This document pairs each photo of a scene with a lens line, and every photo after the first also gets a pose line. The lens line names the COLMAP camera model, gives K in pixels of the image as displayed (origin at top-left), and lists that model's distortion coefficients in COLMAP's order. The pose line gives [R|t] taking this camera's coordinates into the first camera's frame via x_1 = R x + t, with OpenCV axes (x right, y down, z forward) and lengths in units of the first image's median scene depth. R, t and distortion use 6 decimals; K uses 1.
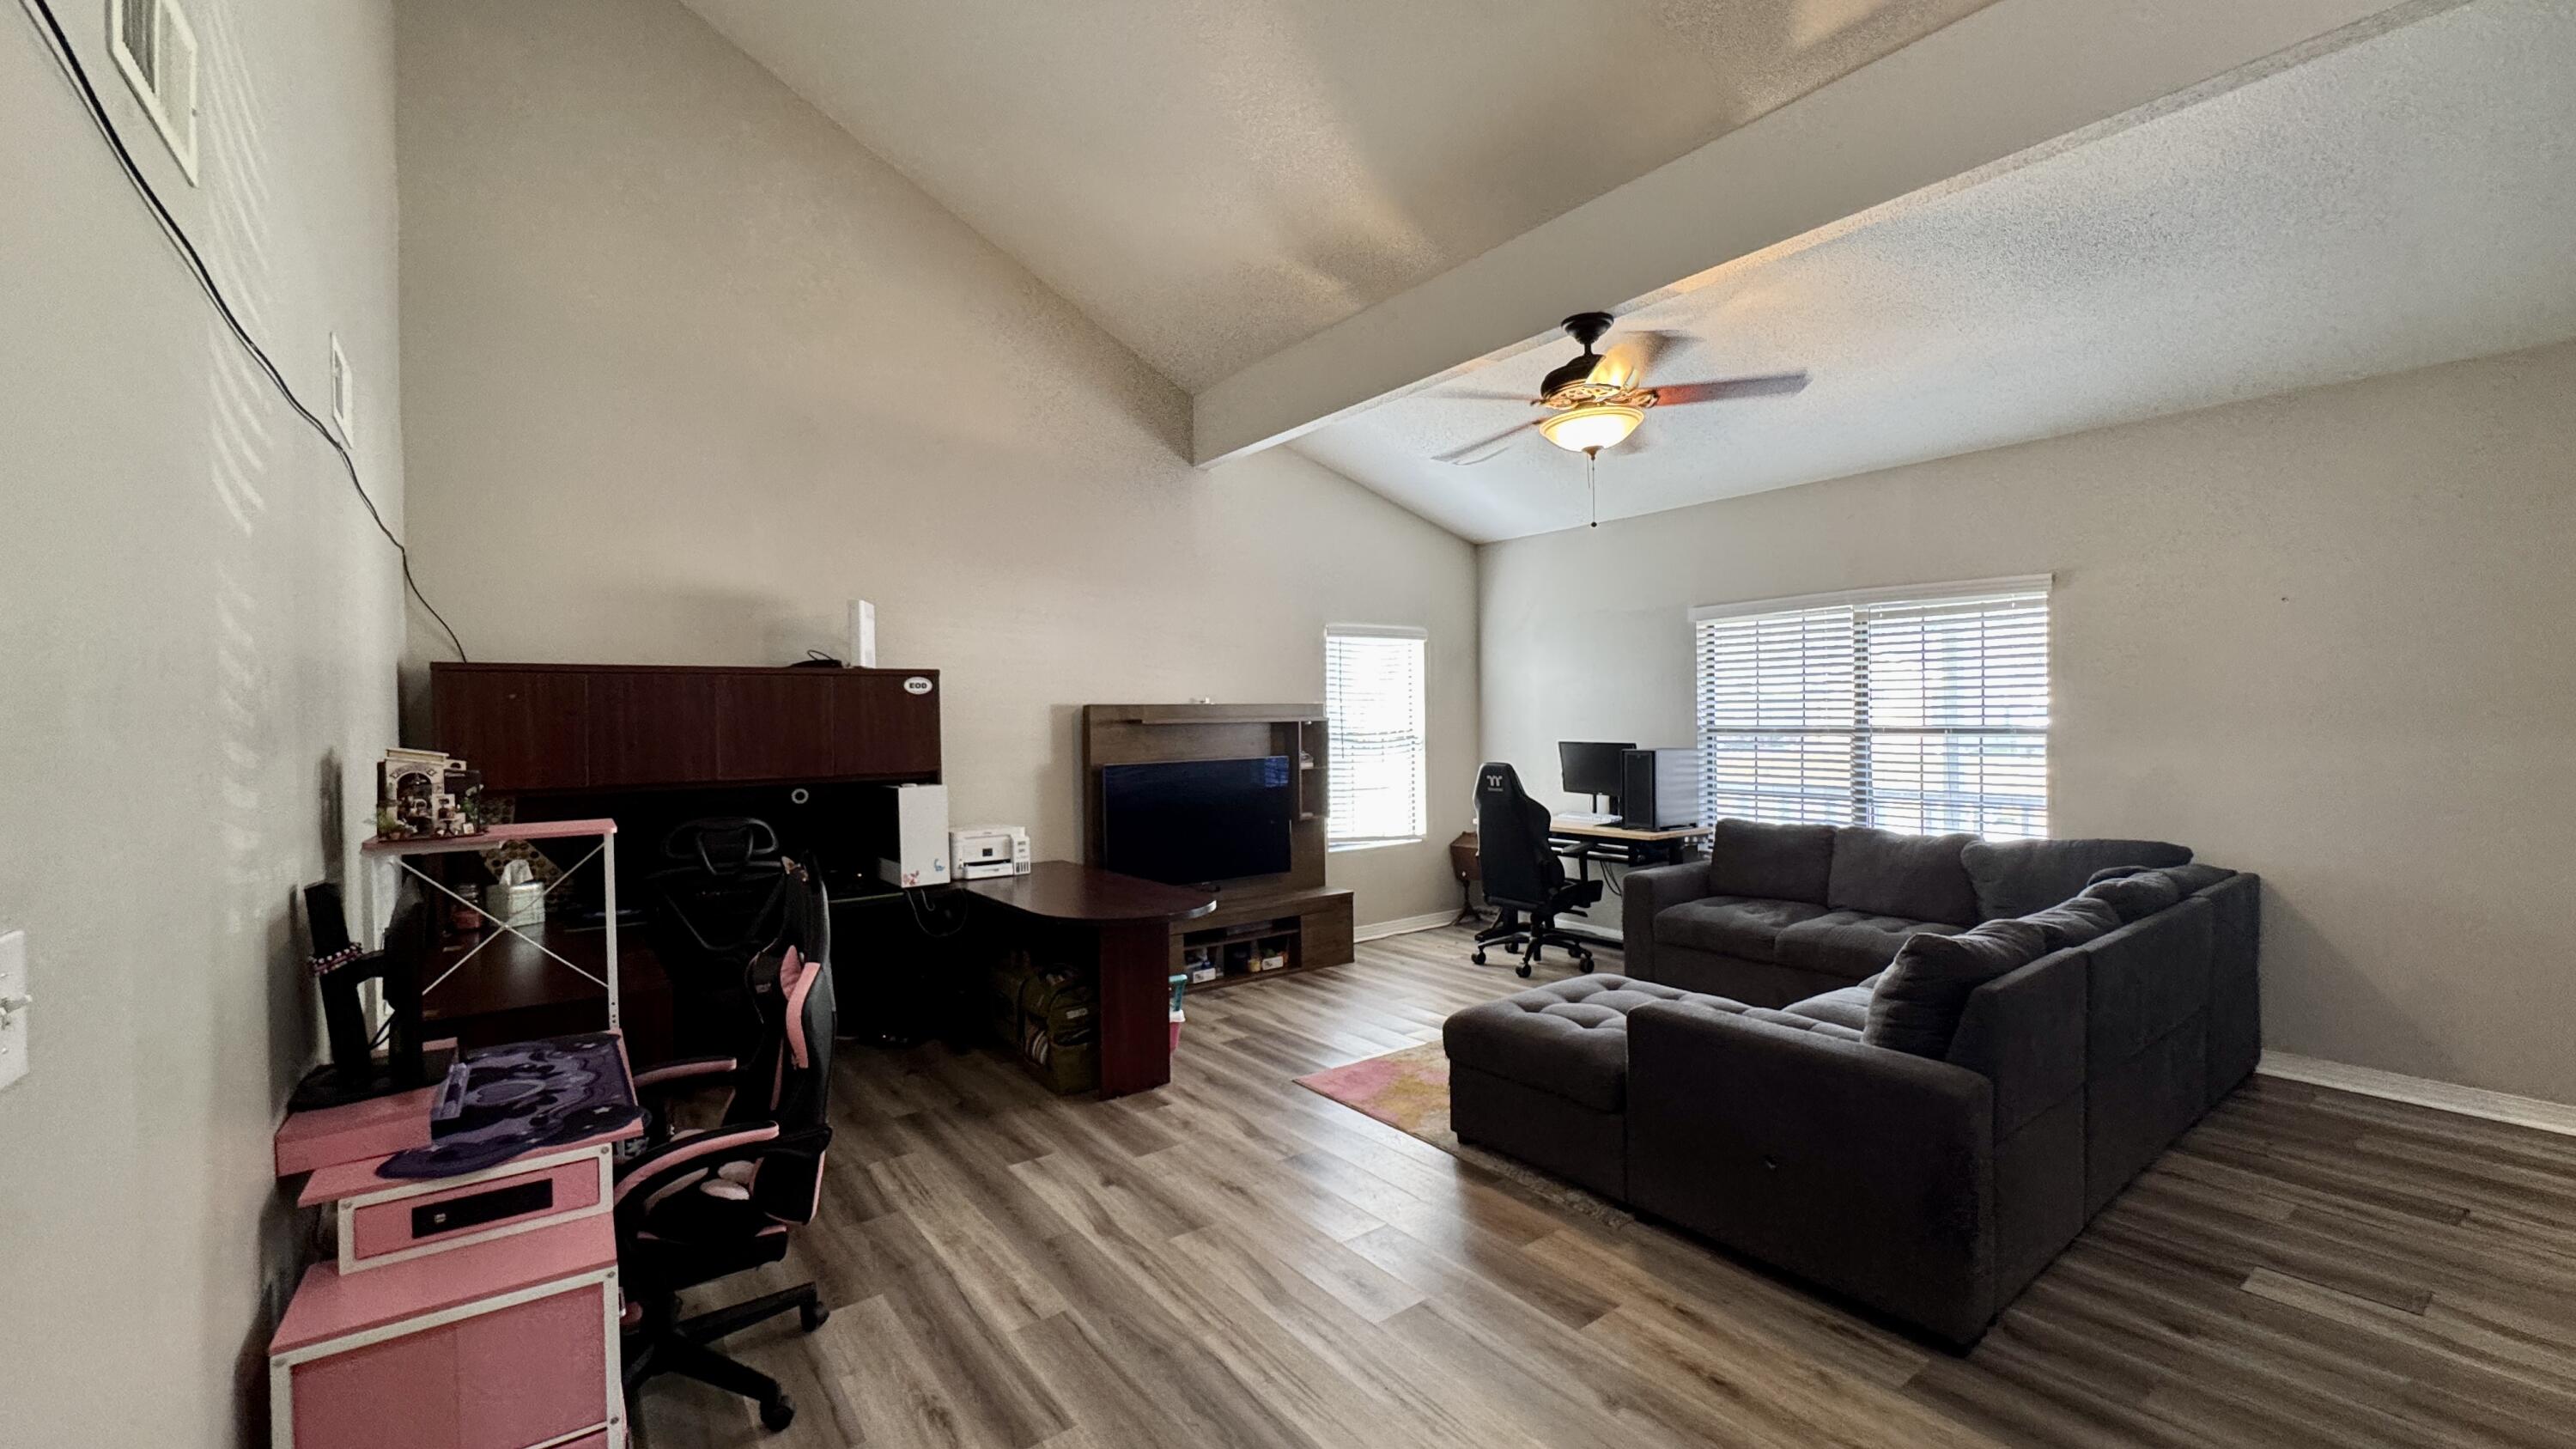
lens RADIAL K [[1033.5, 0, 1289.6], [0, 1033.5, 731.2], [0, 0, 1]] dist [-0.003456, -0.000034]
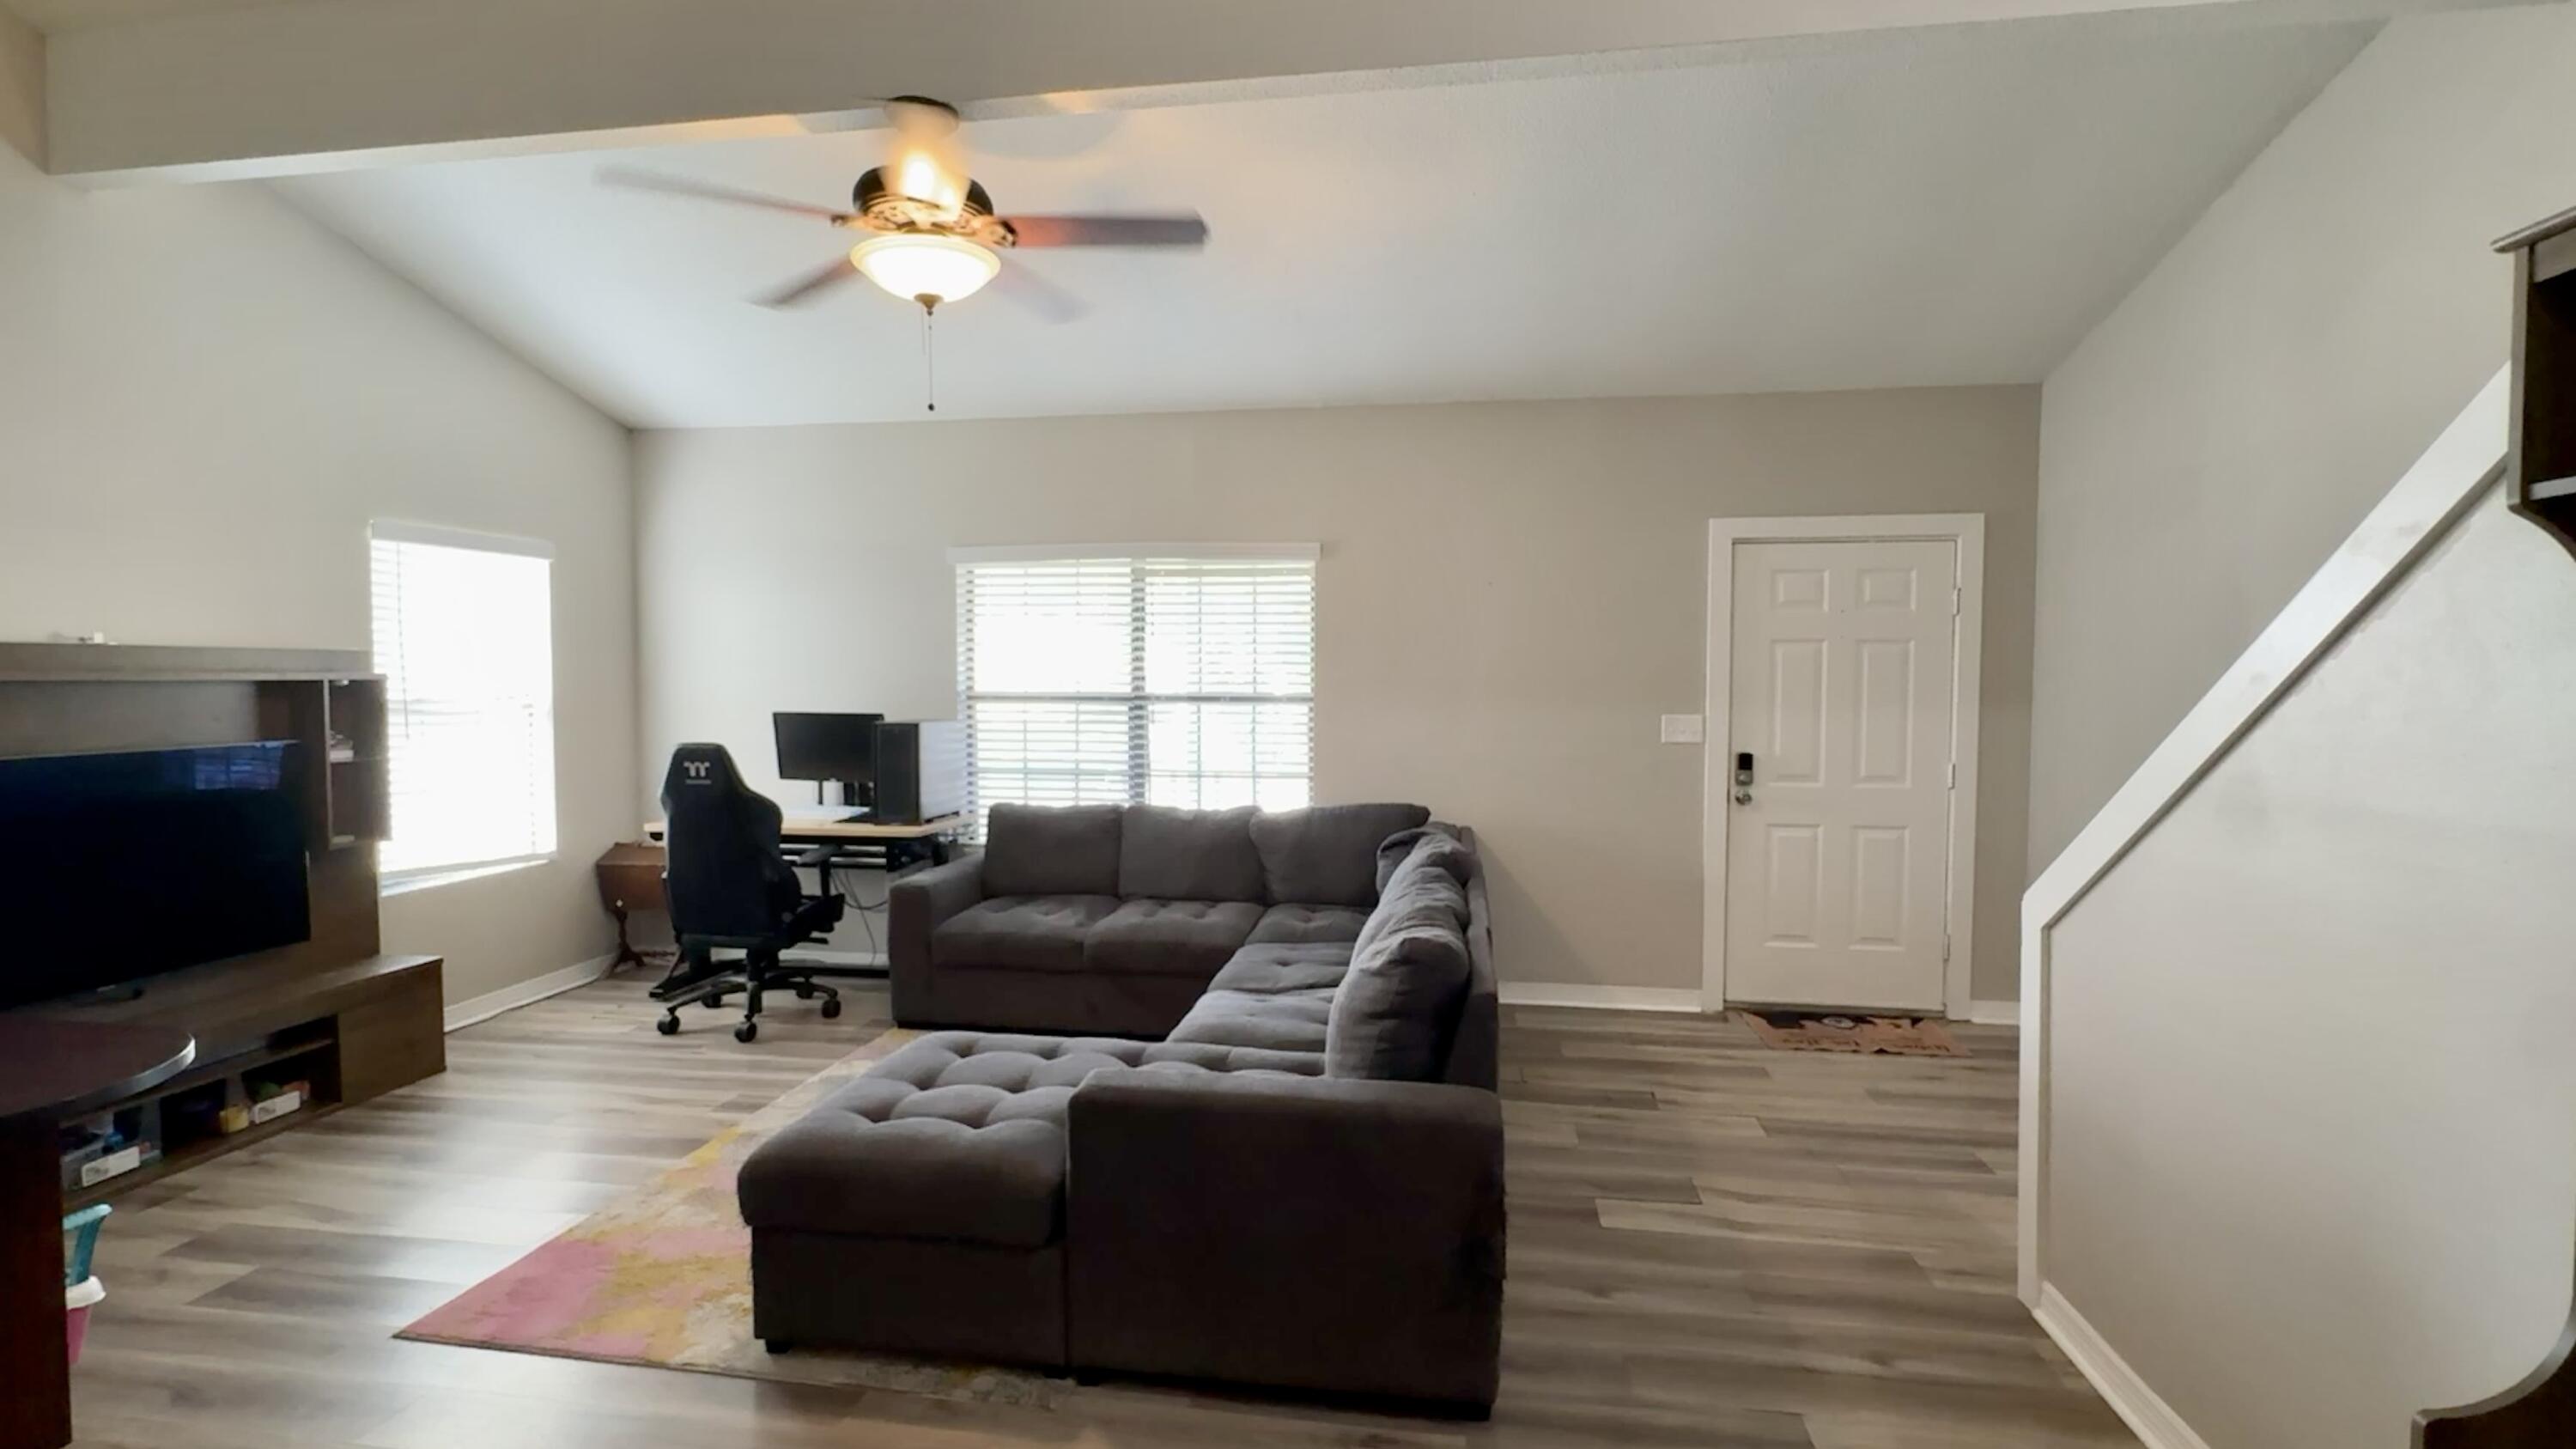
lens RADIAL K [[1142.5, 0, 1290.3], [0, 1142.5, 728.8], [0, 0, 1]] dist [-0.004038, -0.000556]
pose [[0.714546, -0.016179, 0.699401, -0.055901], [-0.003212, 0.999646, 0.026406, -0.000820], [-0.699581, -0.021114, 0.714241, 0.183192]]
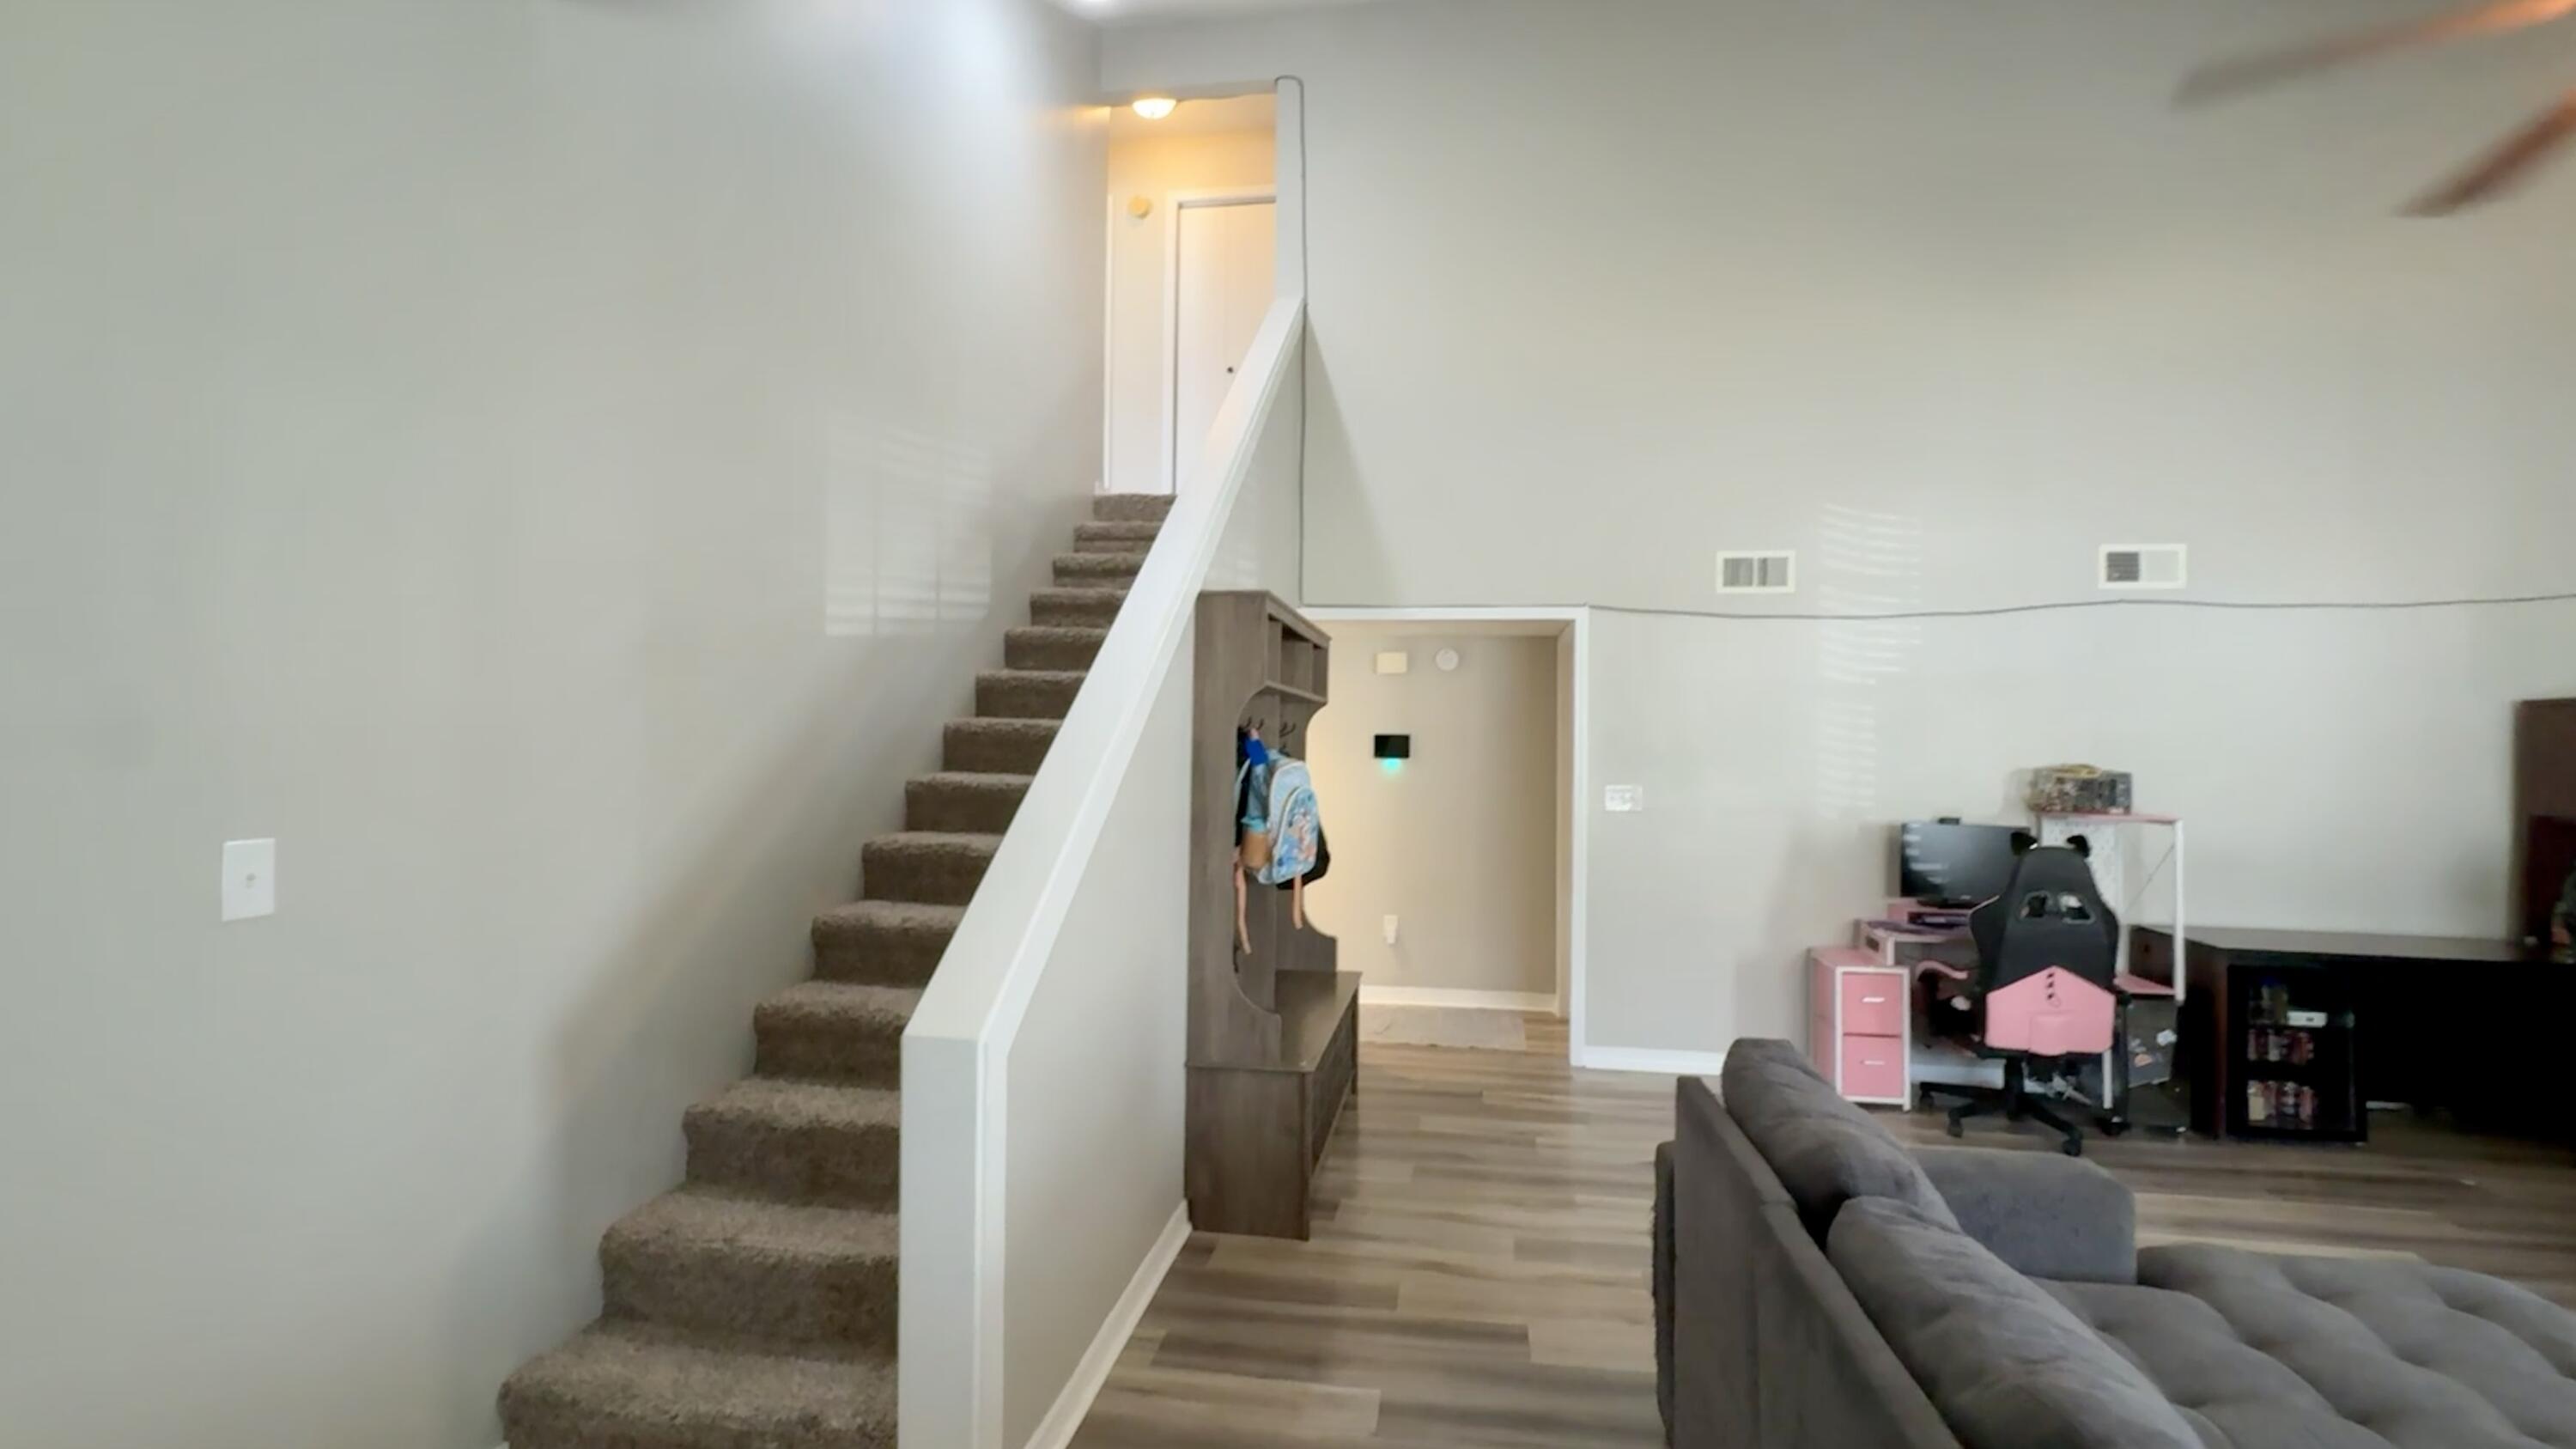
lens RADIAL K [[1142.5, 0, 1290.3], [0, 1142.5, 728.8], [0, 0, 1]] dist [-0.004038, -0.000556]
pose [[-0.717360, -0.007191, -0.696666, 0.684159], [-0.008706, 0.999961, -0.001357, -0.014494], [0.696649, 0.005092, -0.717394, 0.629392]]
